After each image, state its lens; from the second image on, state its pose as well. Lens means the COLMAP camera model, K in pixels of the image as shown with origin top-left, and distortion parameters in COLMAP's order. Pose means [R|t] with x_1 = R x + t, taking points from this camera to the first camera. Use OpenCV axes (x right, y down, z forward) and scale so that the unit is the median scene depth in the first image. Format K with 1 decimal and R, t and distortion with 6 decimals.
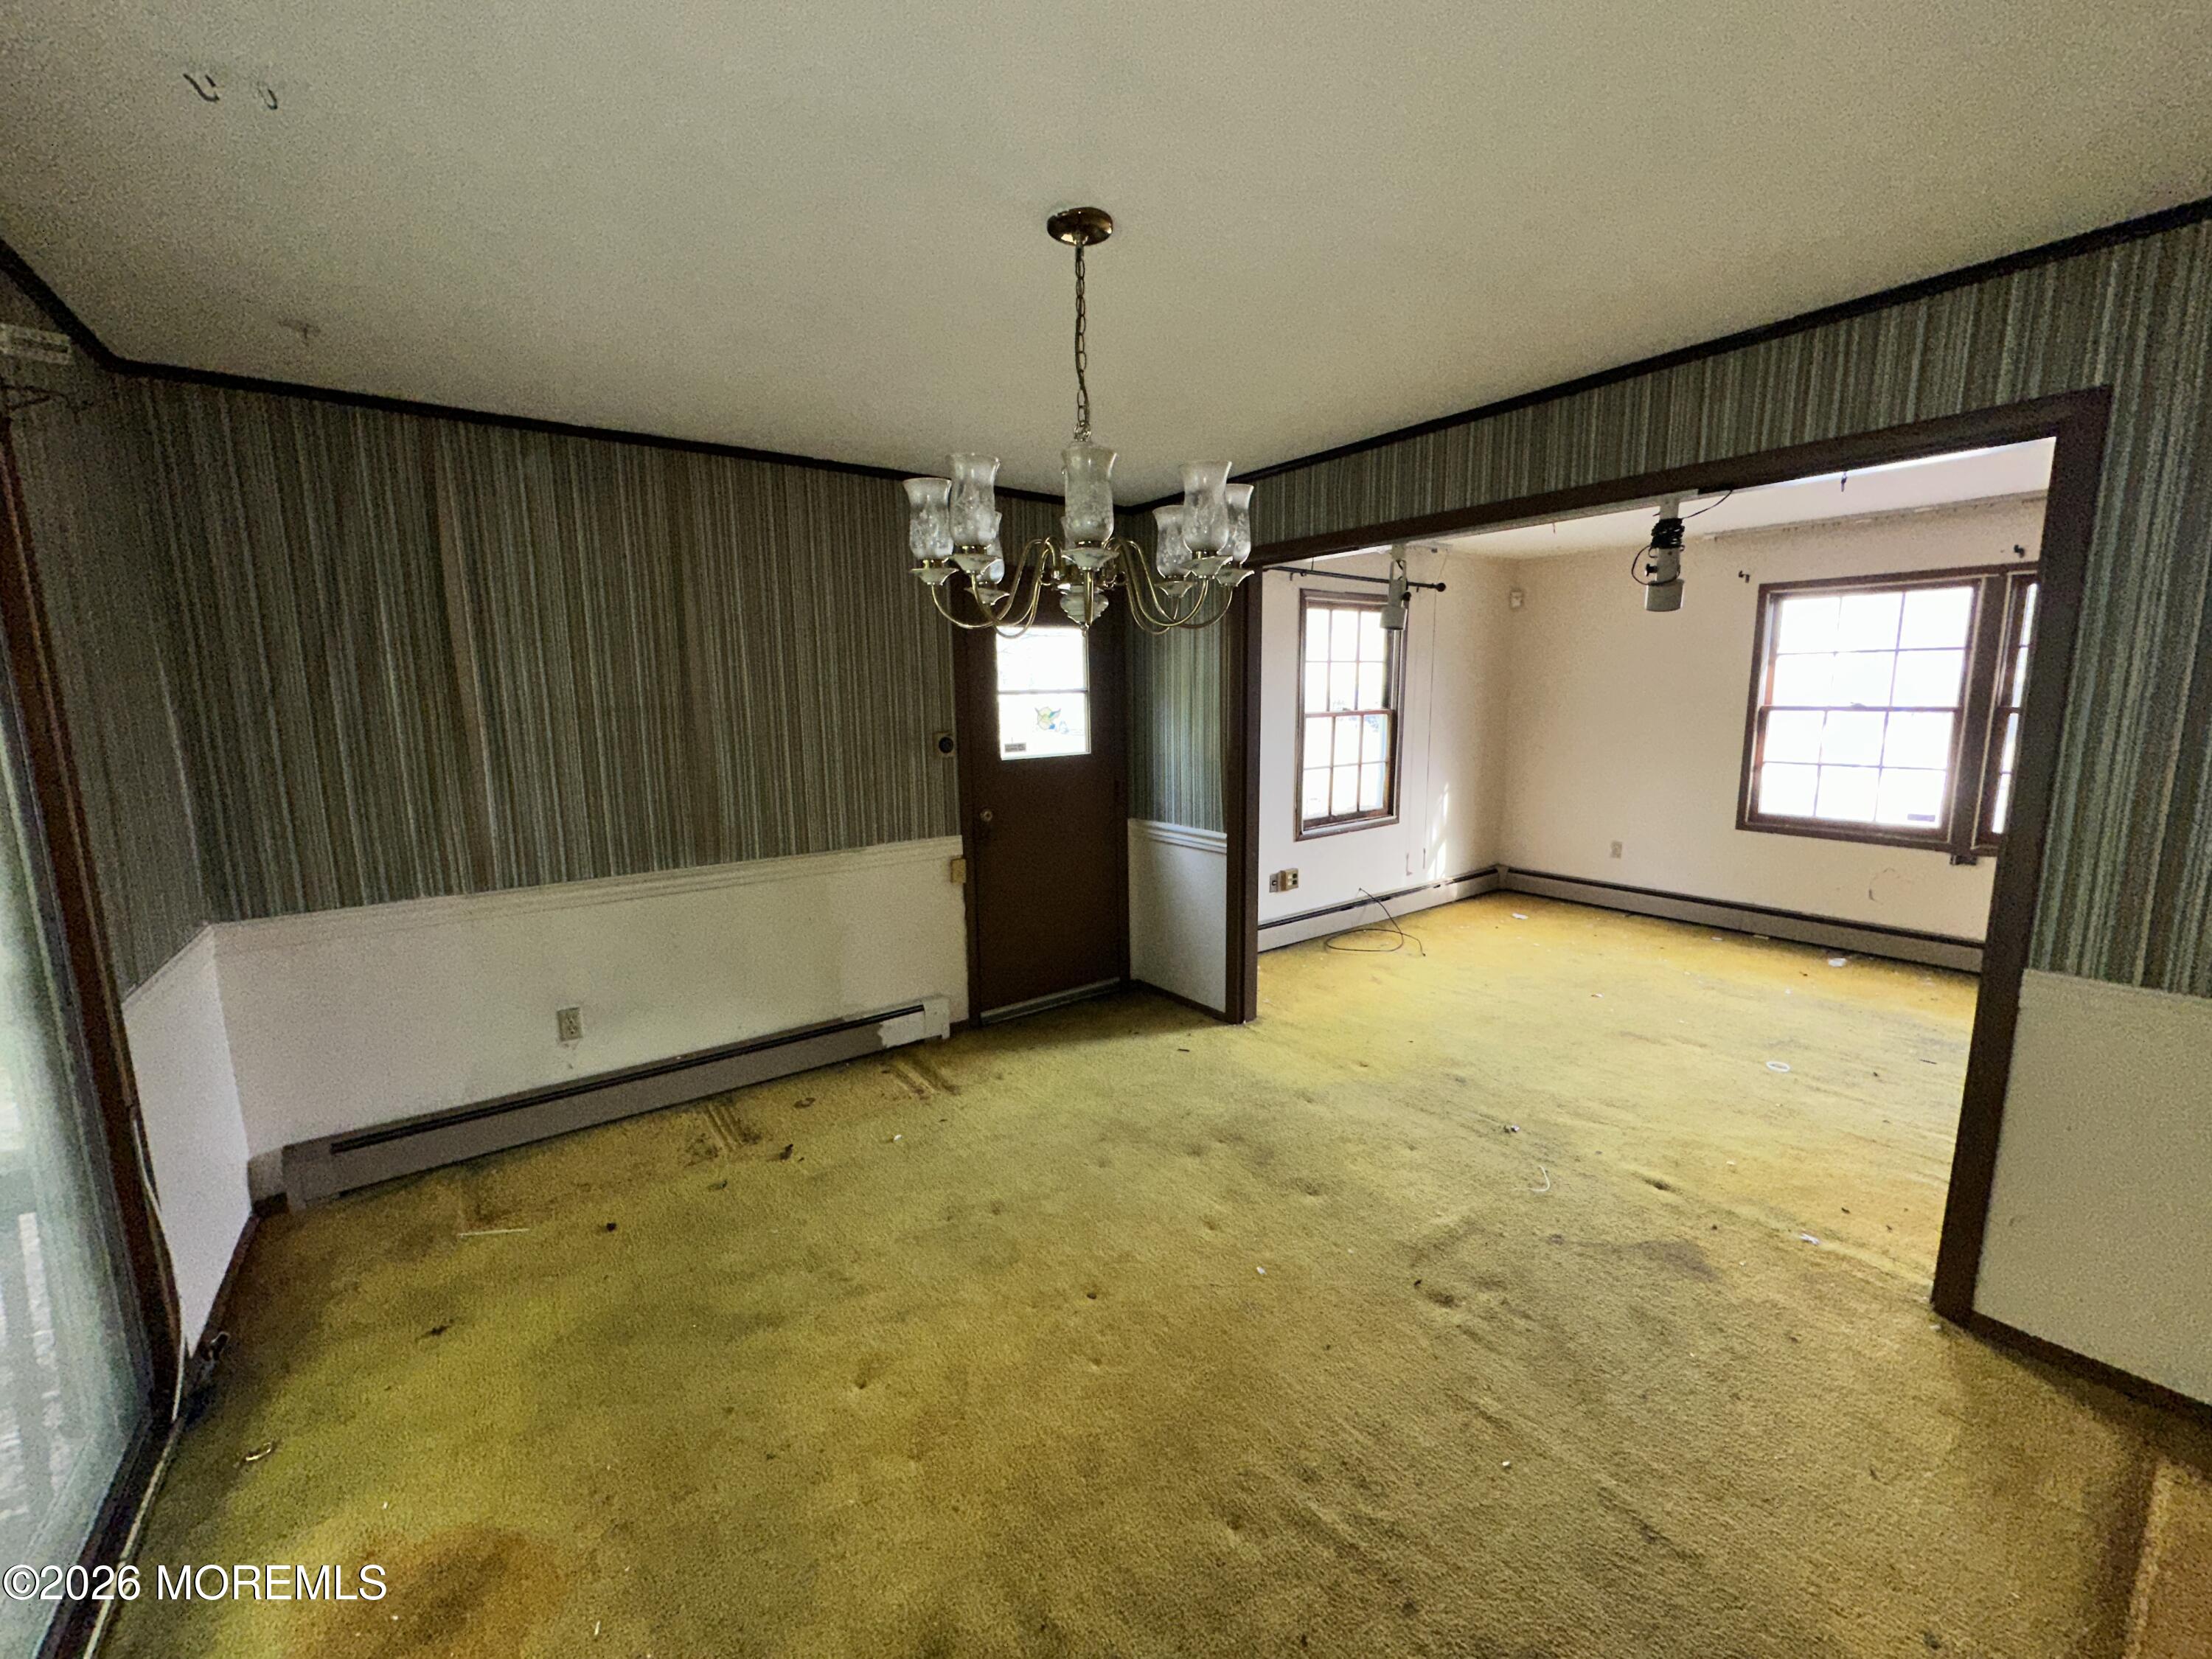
lens RADIAL K [[888.5, 0, 1106.0], [0, 888.5, 829.5], [0, 0, 1]] dist [-0.001605, 0.000449]
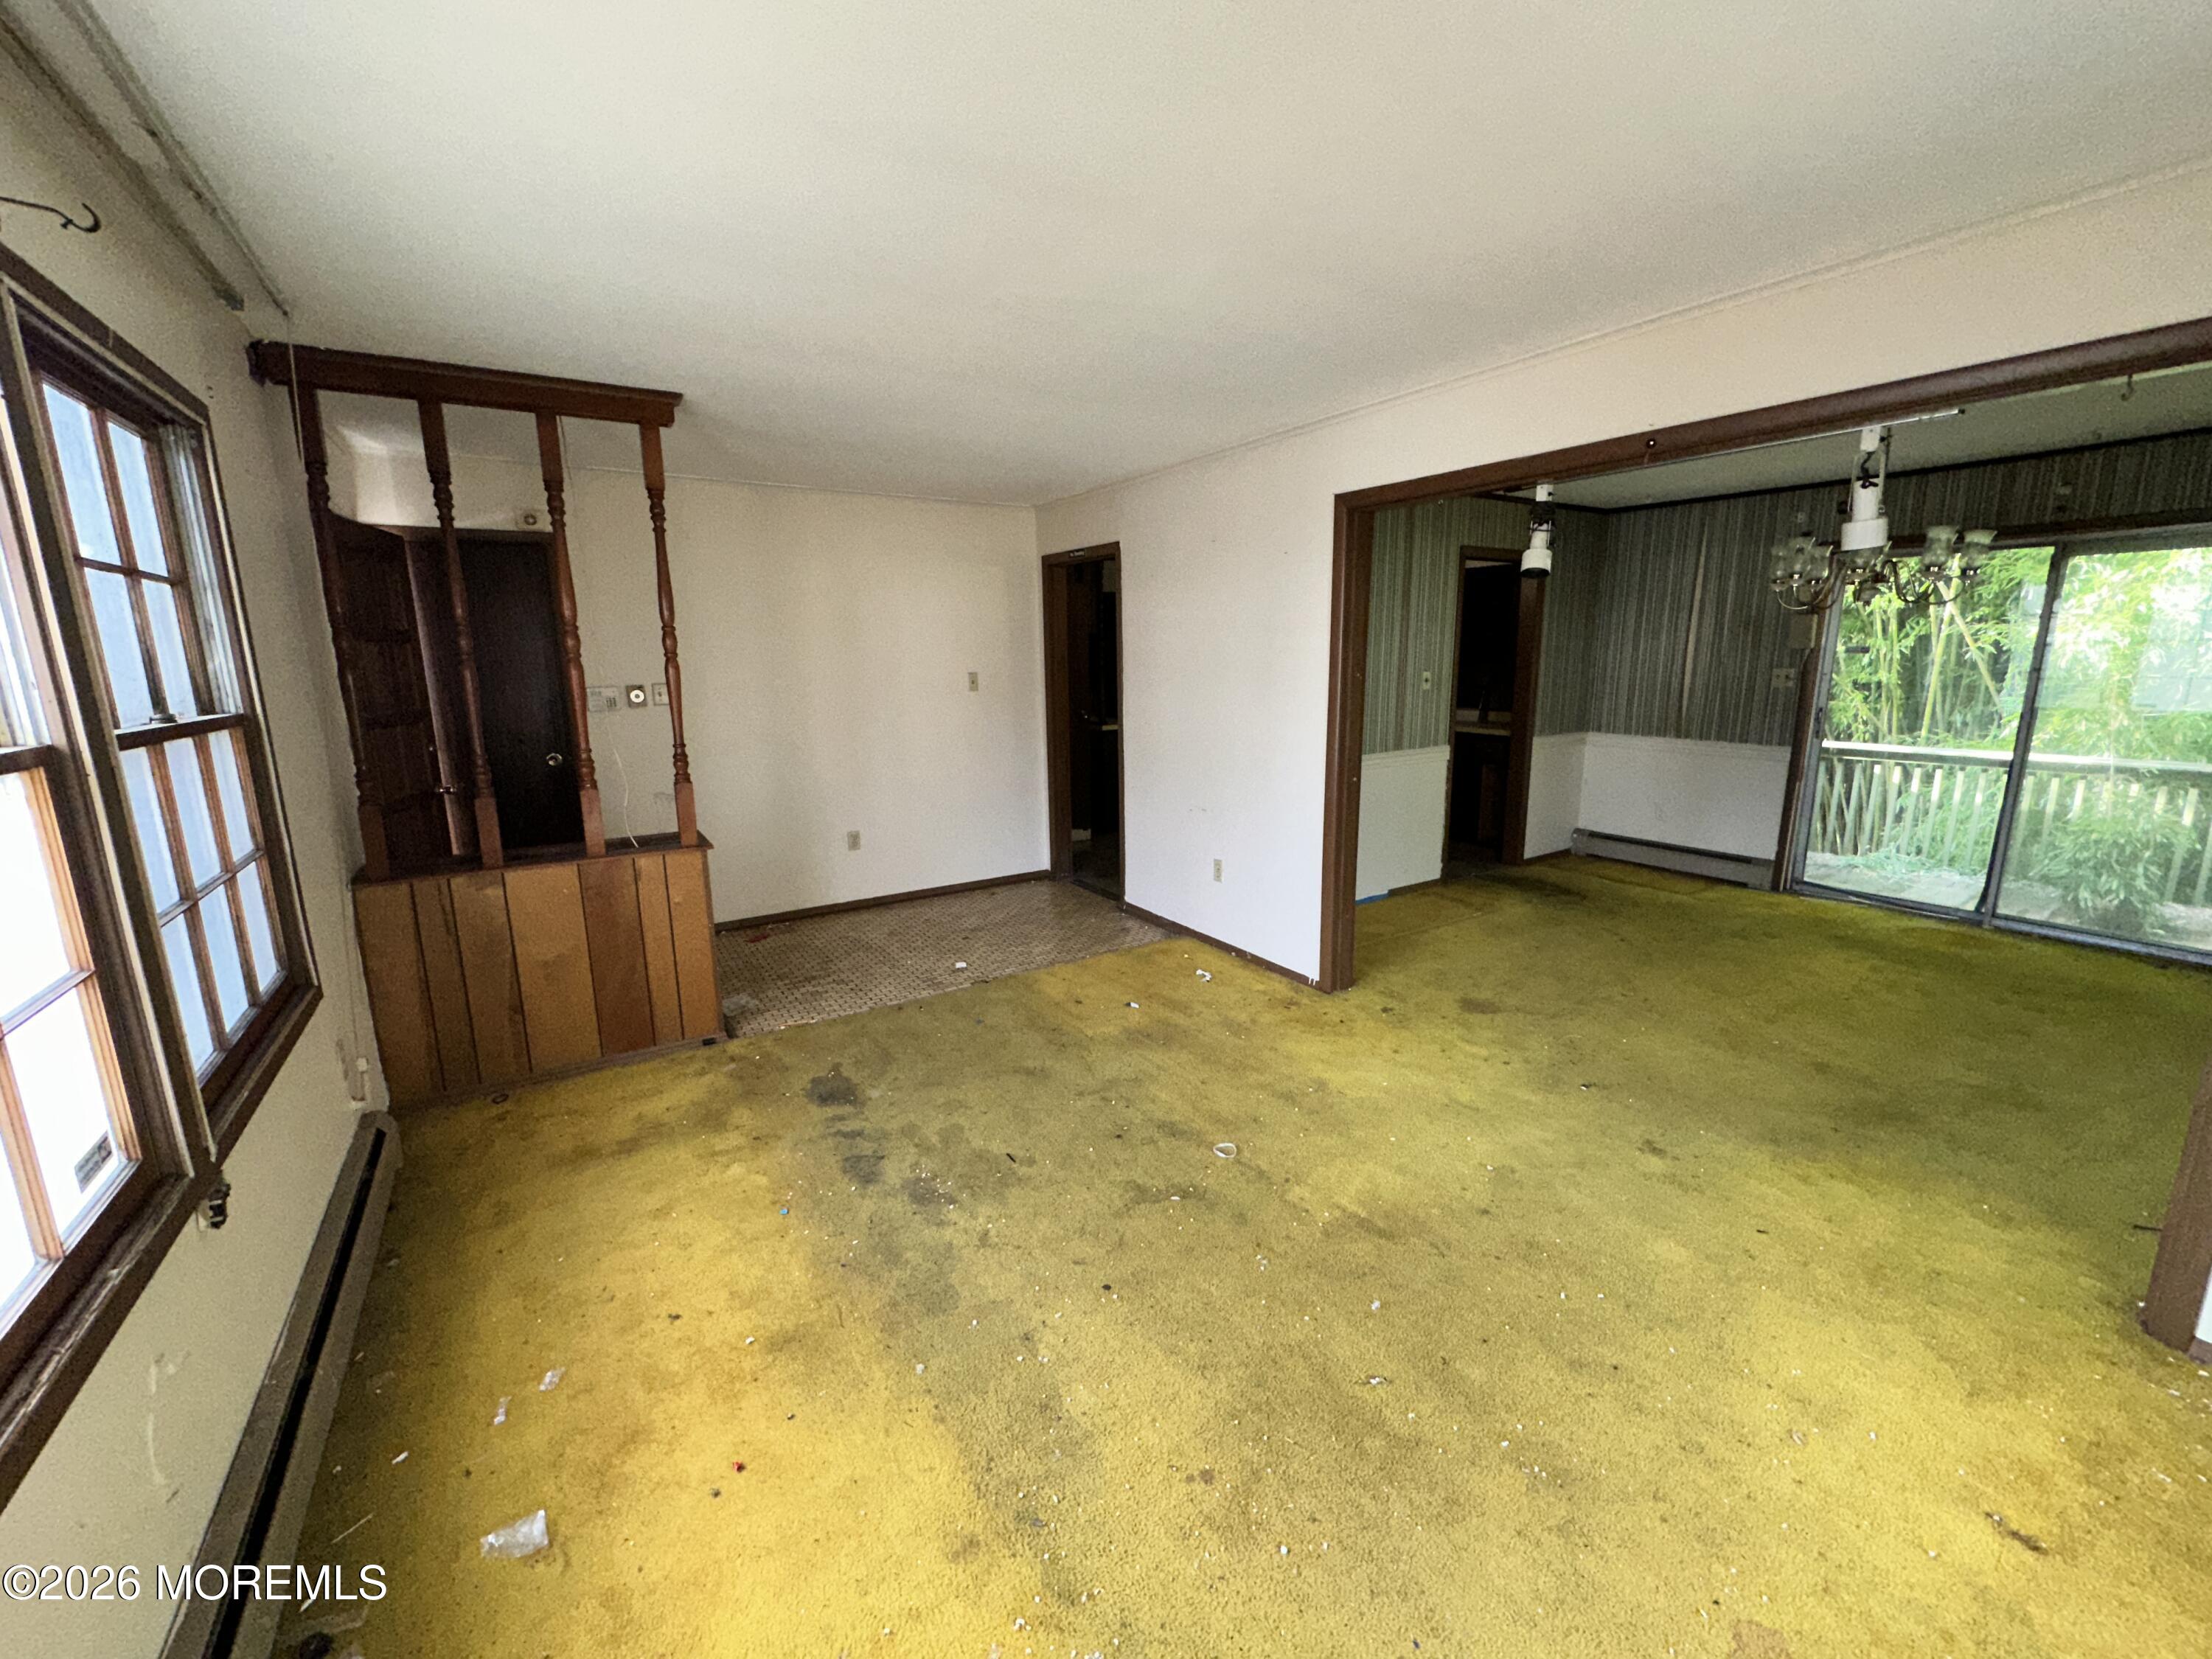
lens RADIAL K [[890.3, 0, 1120.7], [0, 890.3, 832.5], [0, 0, 1]] dist [-0.001195, -0.000064]
pose [[-0.998389, 0.012355, 0.055373, 0.624861], [0.030915, 0.936842, 0.348384, -0.199244], [-0.047572, 0.349535, -0.935715, 1.262944]]
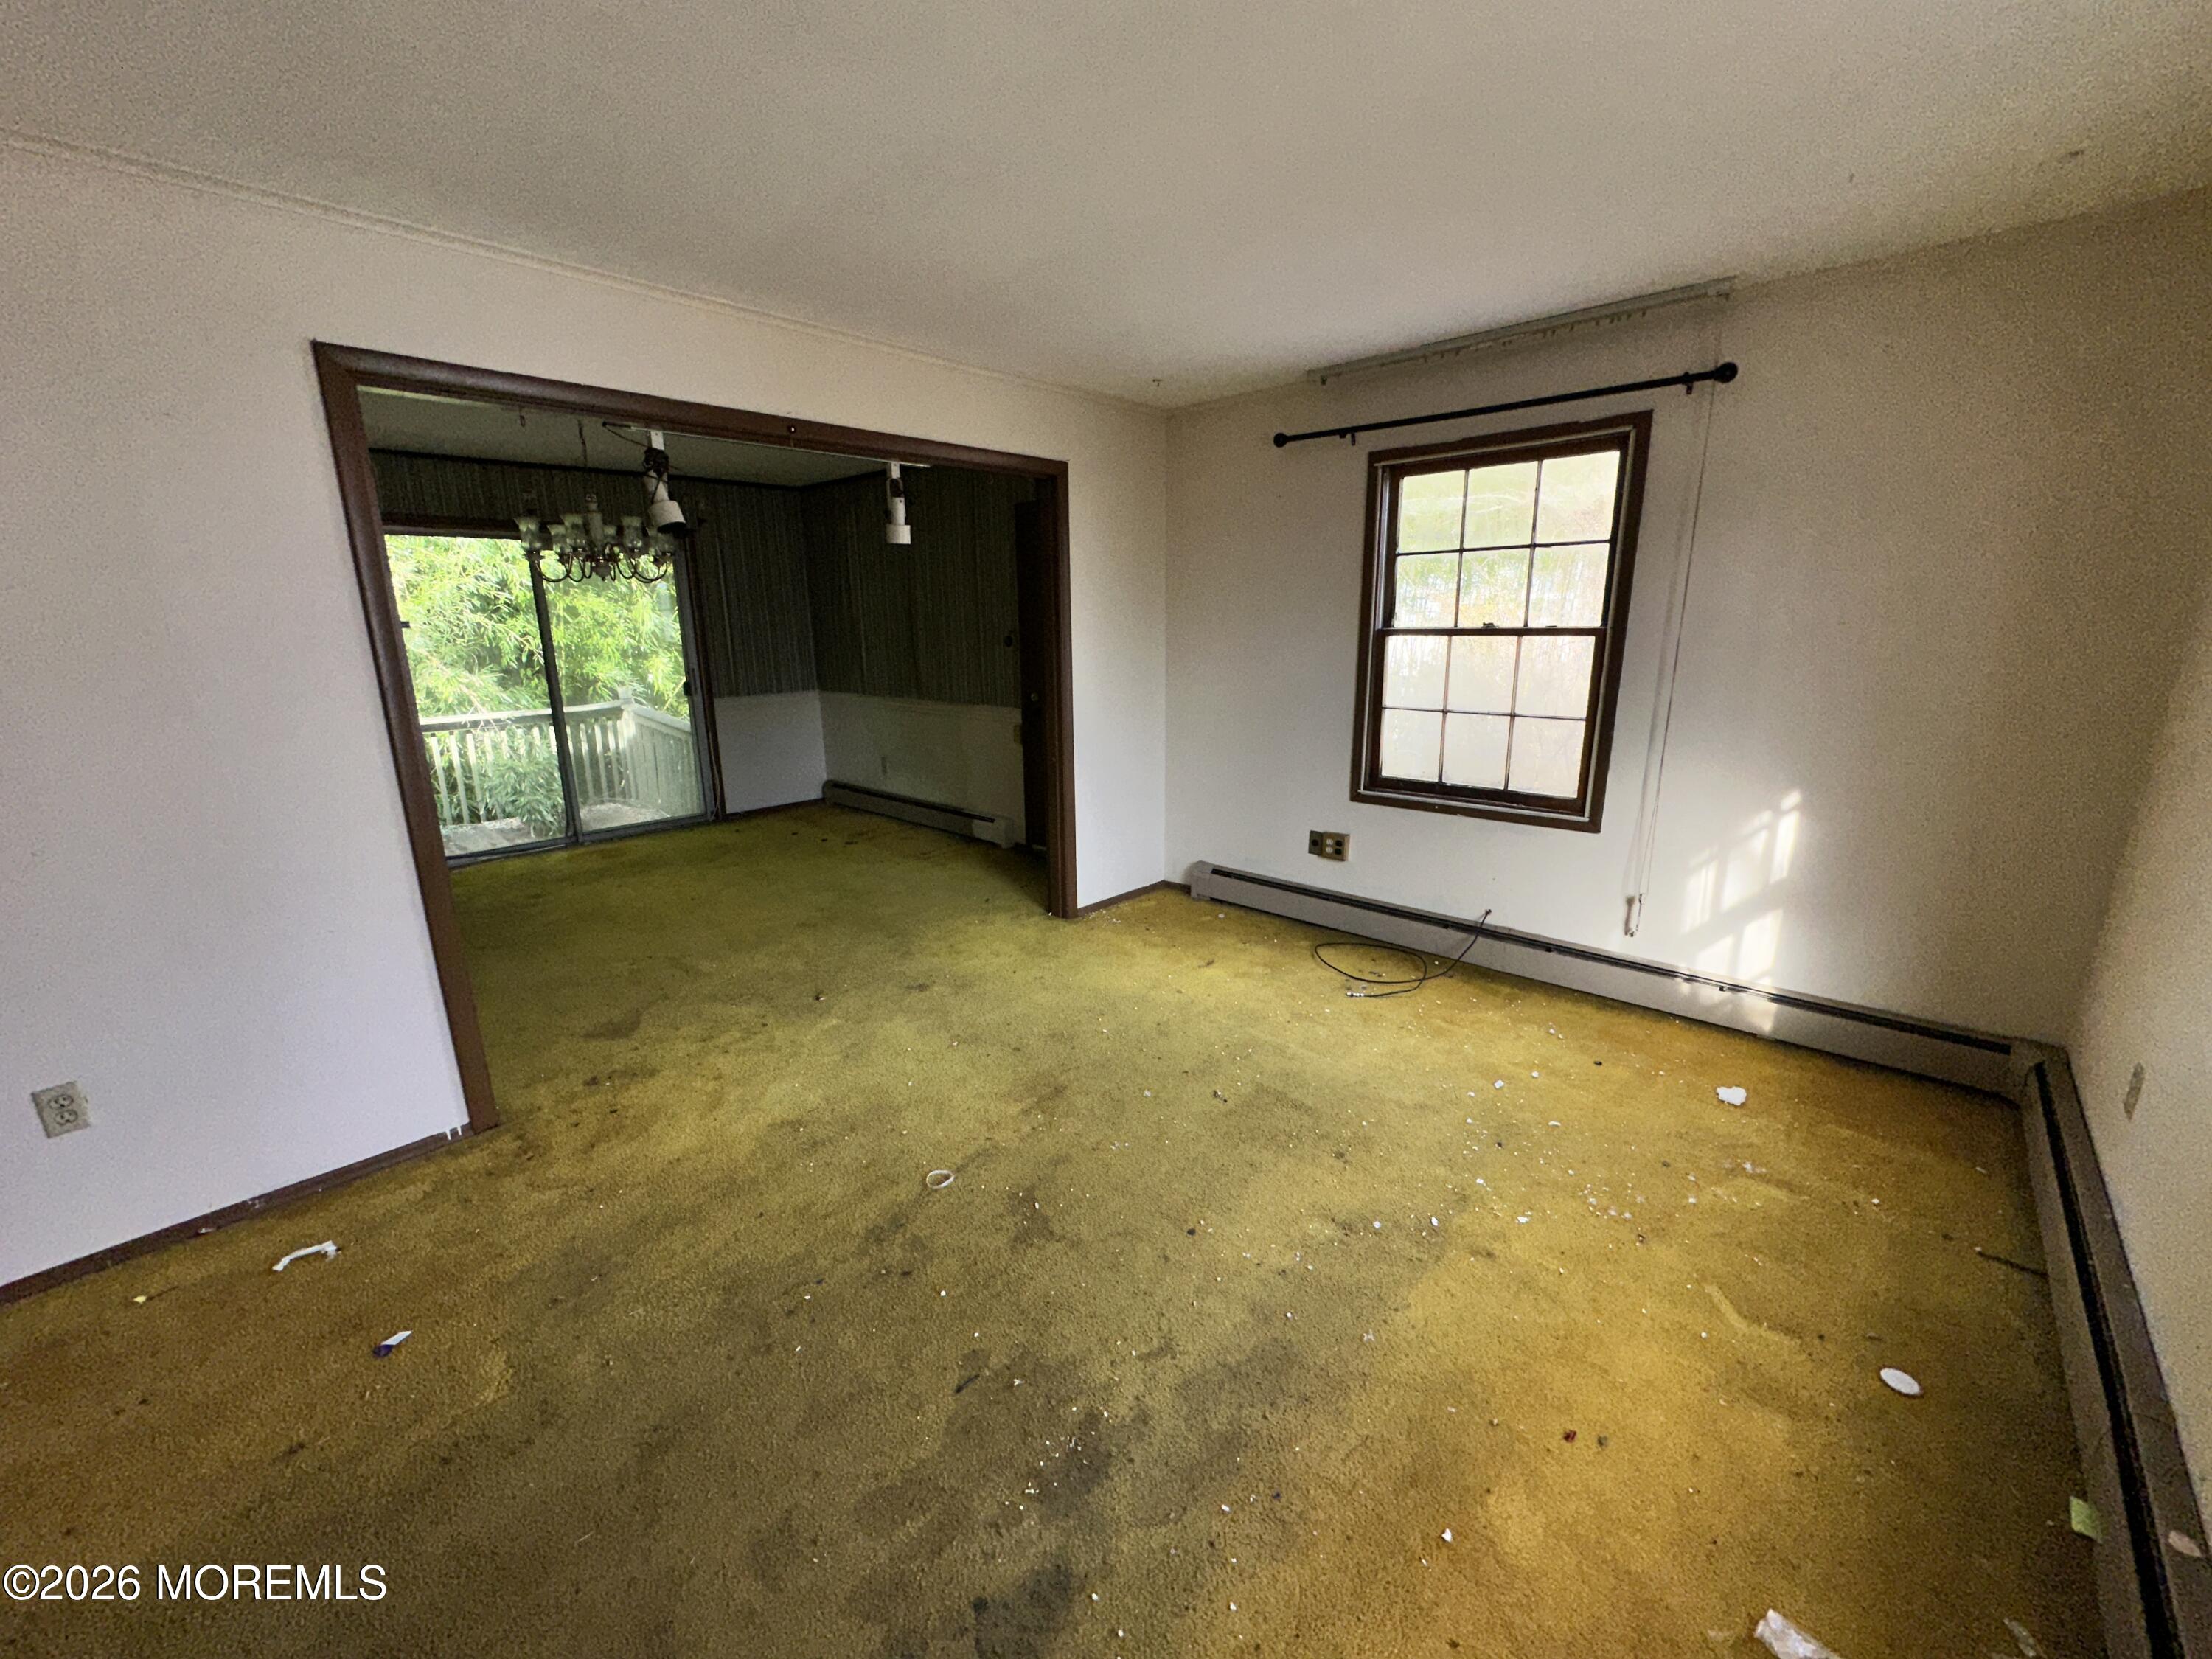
lens RADIAL K [[865.2, 0, 1106.0], [0, 865.2, 829.5], [0, 0, 1]] dist [0.001506, 0.000194]
pose [[0.182912, 0.244581, -0.952220, 1.035943], [-0.141071, 0.965067, 0.220782, -0.113047], [0.972955, 0.093947, 0.211026, 0.749924]]
